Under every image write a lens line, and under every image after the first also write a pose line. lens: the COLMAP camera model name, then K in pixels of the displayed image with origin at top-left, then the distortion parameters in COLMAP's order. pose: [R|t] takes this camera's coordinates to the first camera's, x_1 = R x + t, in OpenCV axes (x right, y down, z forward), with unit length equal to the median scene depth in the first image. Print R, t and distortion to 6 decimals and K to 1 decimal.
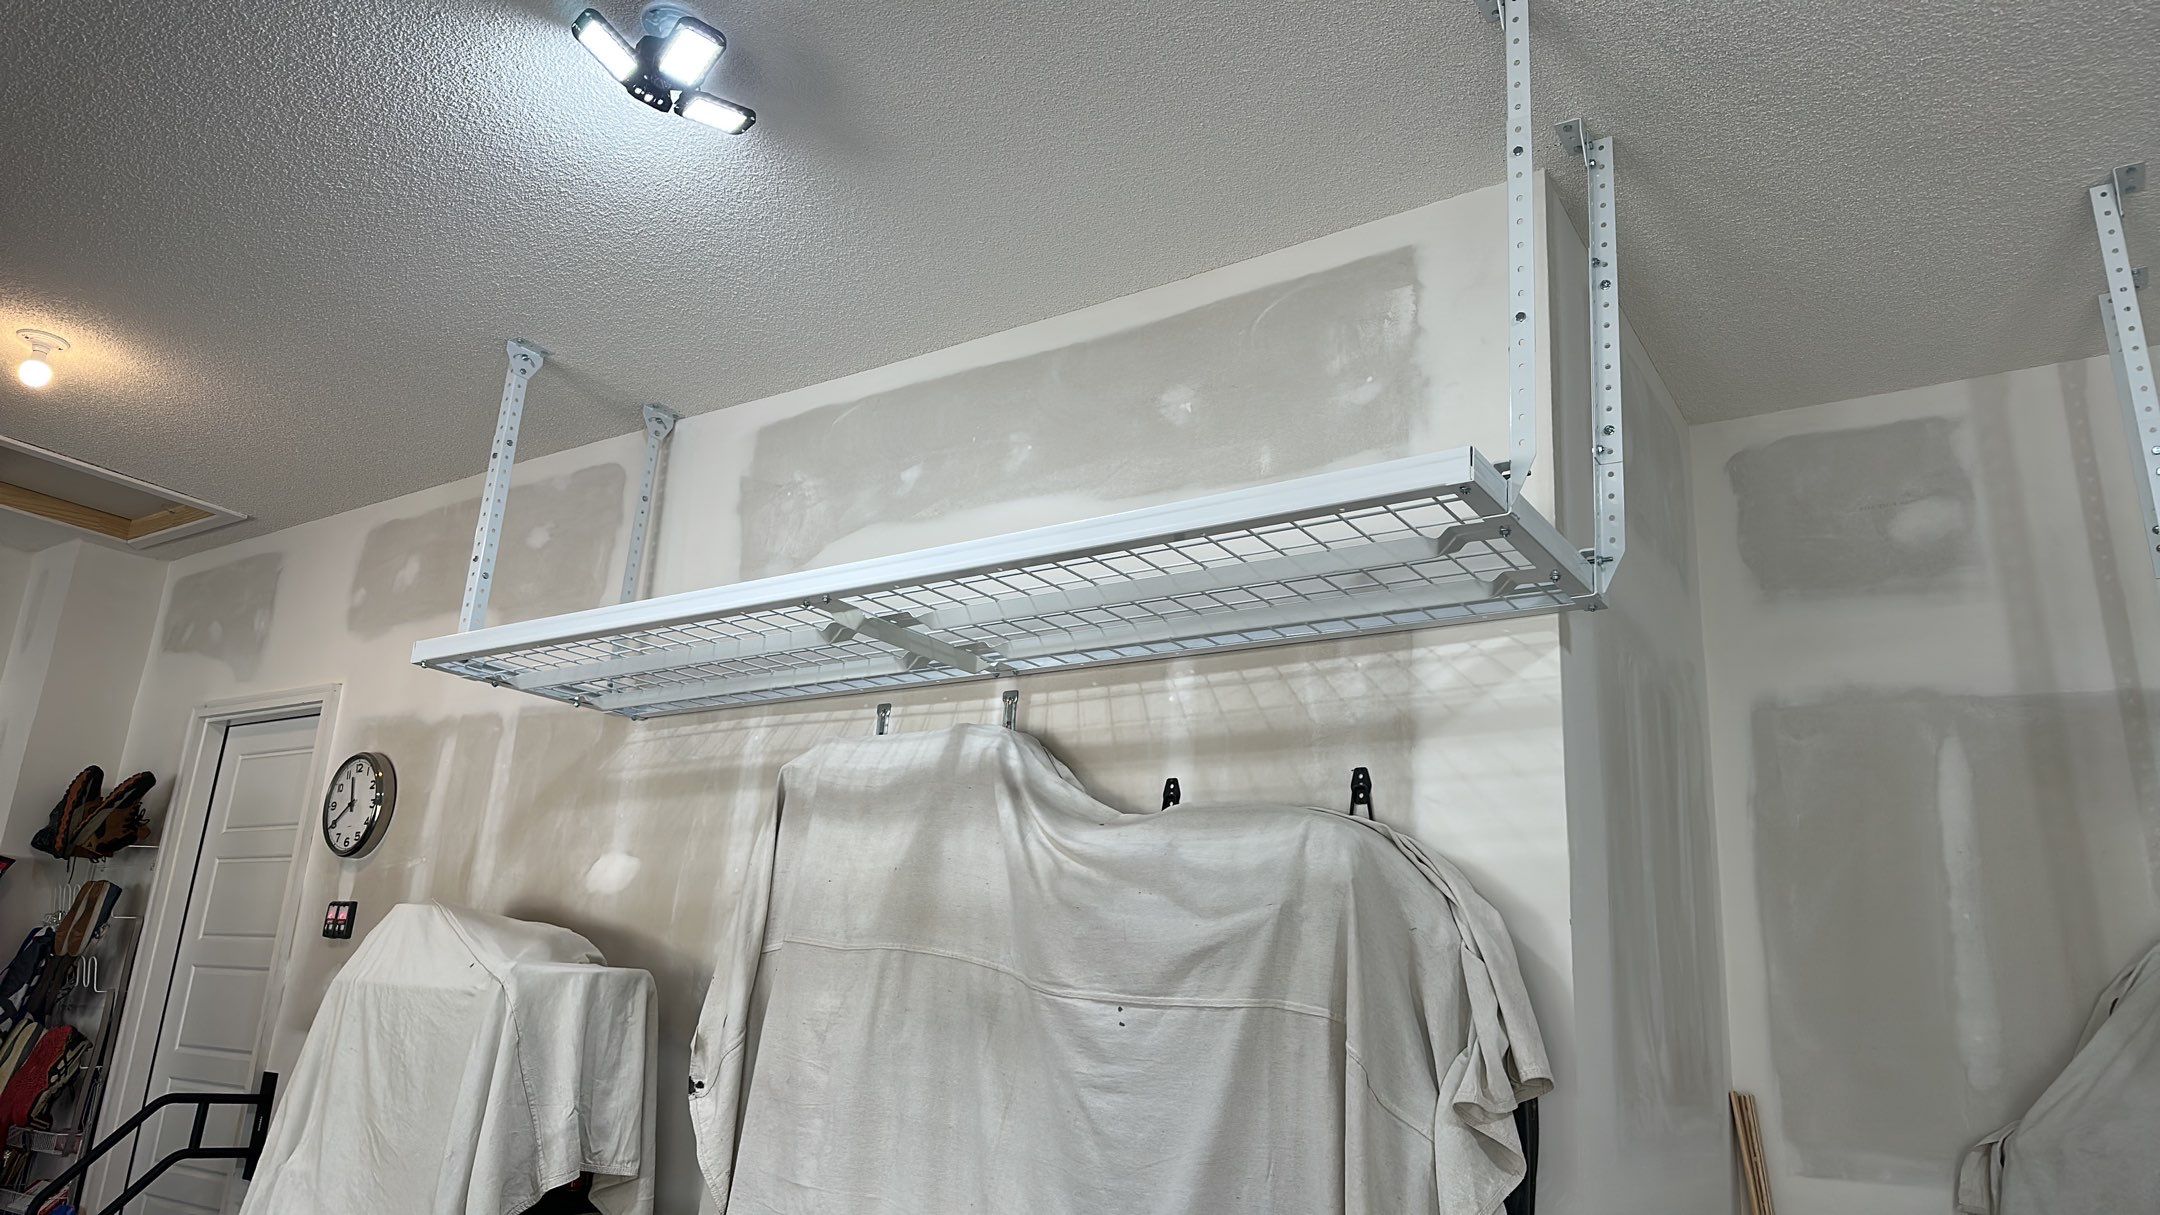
lens RADIAL K [[1429.3, 0, 1082.7], [0, 1429.3, 620.4], [0, 0, 1]] dist [0.125168, -0.148704]
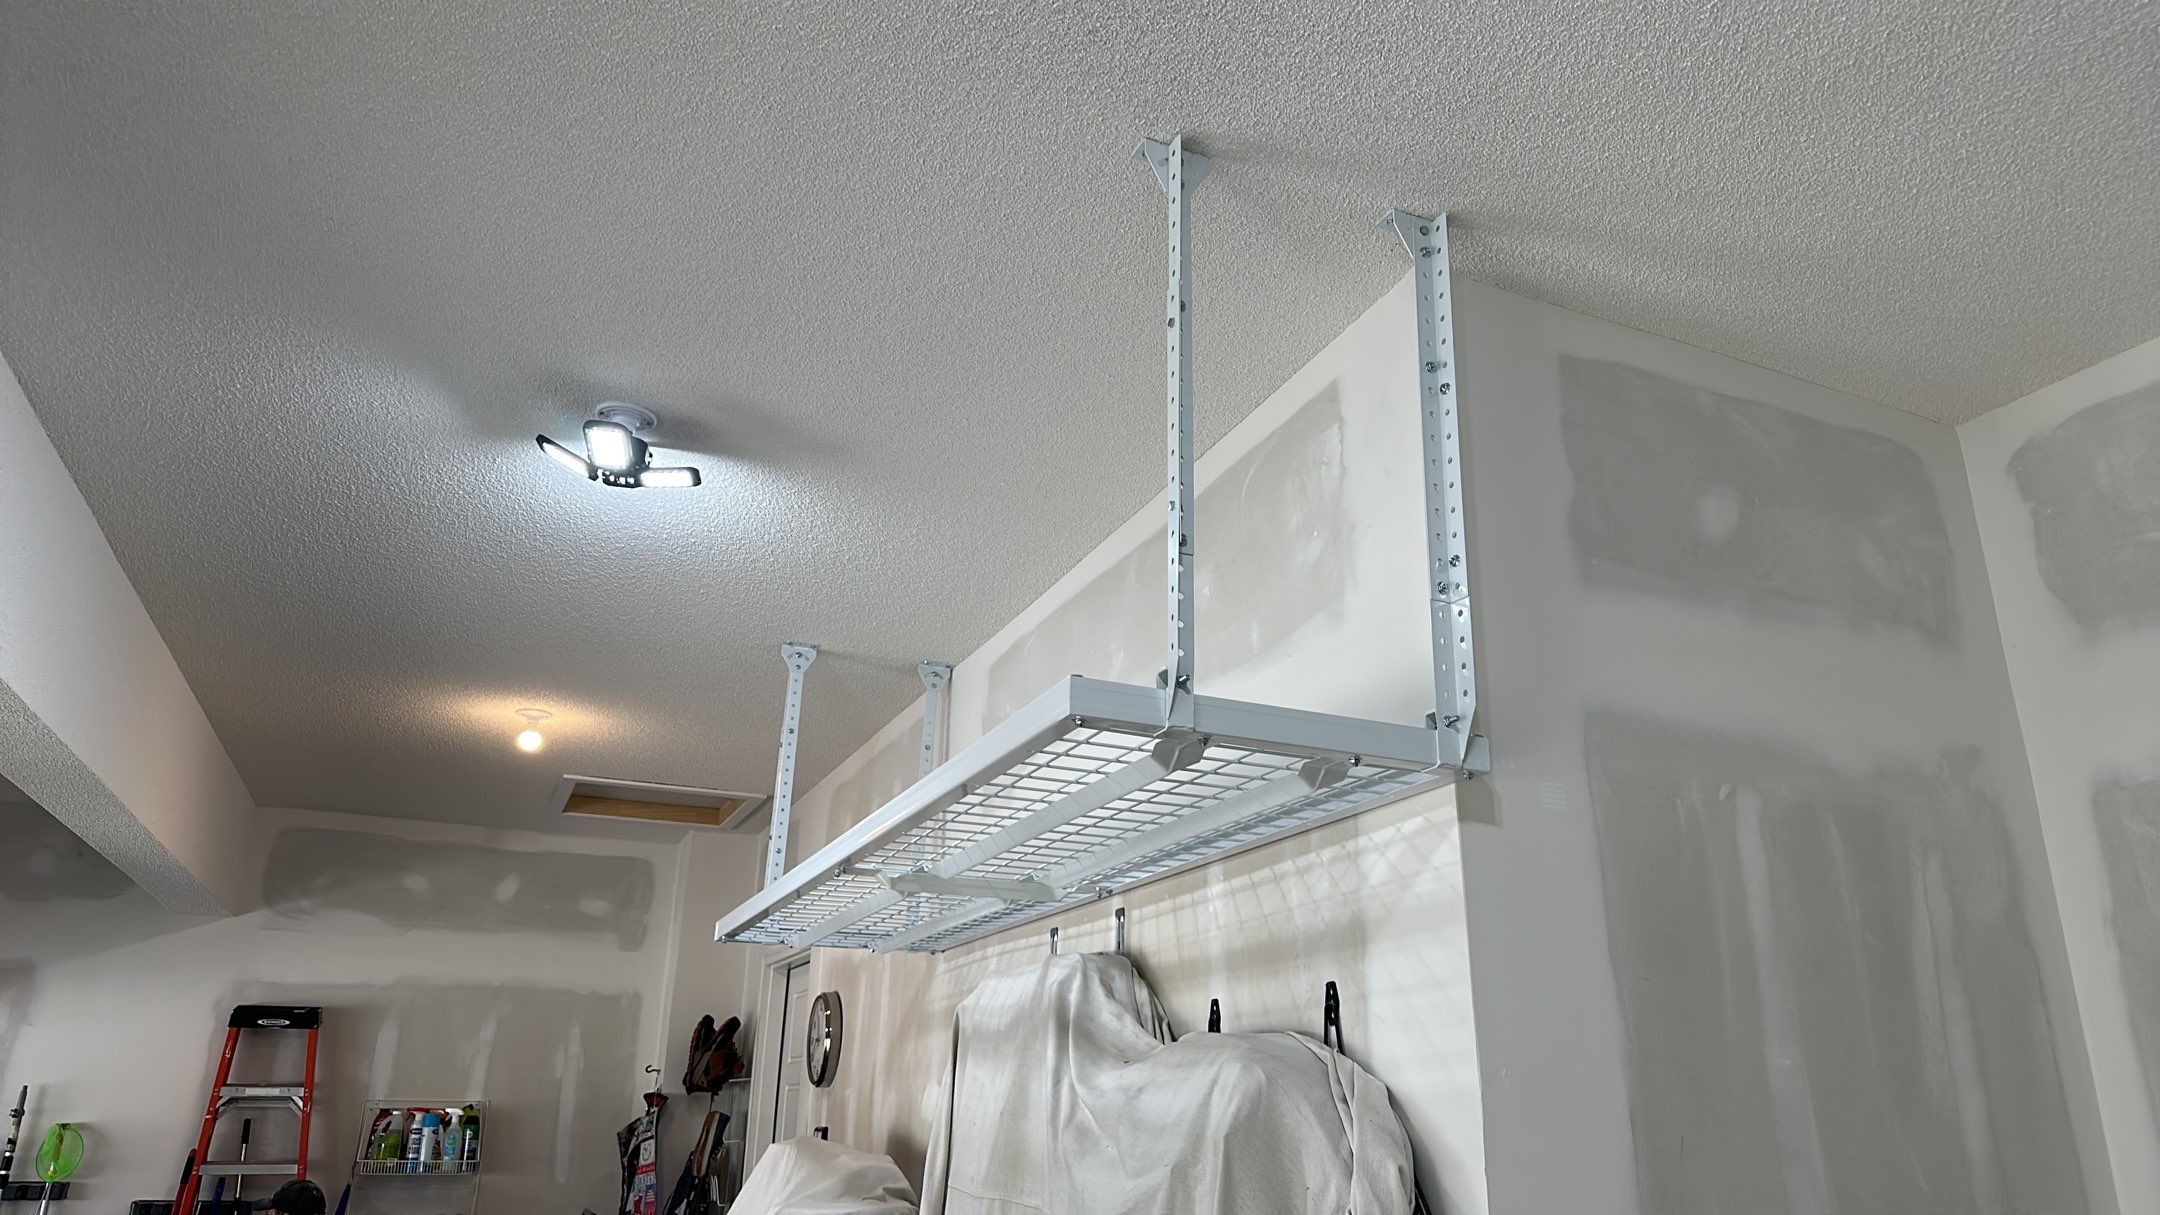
lens RADIAL K [[1429.3, 0, 1082.7], [0, 1429.3, 620.4], [0, 0, 1]] dist [0.125168, -0.148704]
pose [[0.846530, -0.219871, -0.484813, 0.495062], [0.181064, 0.975343, -0.126179, -0.026310], [0.500602, 0.019032, 0.865468, 0.143402]]
